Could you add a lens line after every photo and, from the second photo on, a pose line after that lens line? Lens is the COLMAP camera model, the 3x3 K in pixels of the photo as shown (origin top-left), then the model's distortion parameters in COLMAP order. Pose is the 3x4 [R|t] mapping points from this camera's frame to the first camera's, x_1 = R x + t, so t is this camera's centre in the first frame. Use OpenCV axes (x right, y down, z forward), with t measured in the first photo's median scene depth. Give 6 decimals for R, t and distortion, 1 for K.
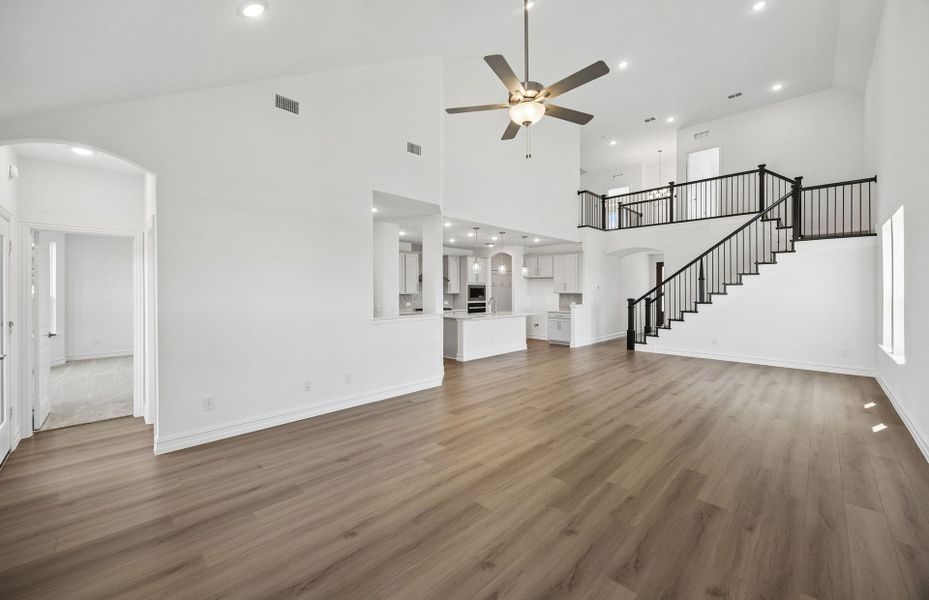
lens RADIAL K [[363.7, 0, 460.6], [0, 363.7, 293.3], [0, 0, 1]] dist [0.000875, 0.000059]
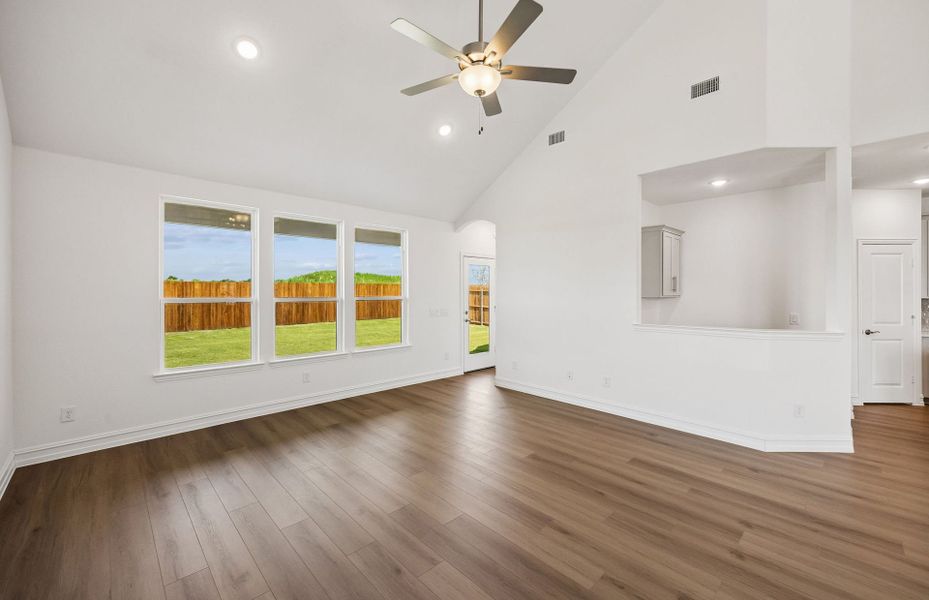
lens RADIAL K [[363.7, 0, 461.6], [0, 363.7, 297.1], [0, 0, 1]] dist [0.000875, 0.000059]
pose [[-0.019556, 0.012508, -0.999731, 0.686826], [-0.008350, 0.999885, 0.012674, -0.000115], [0.999774, 0.008596, -0.019449, 0.657133]]
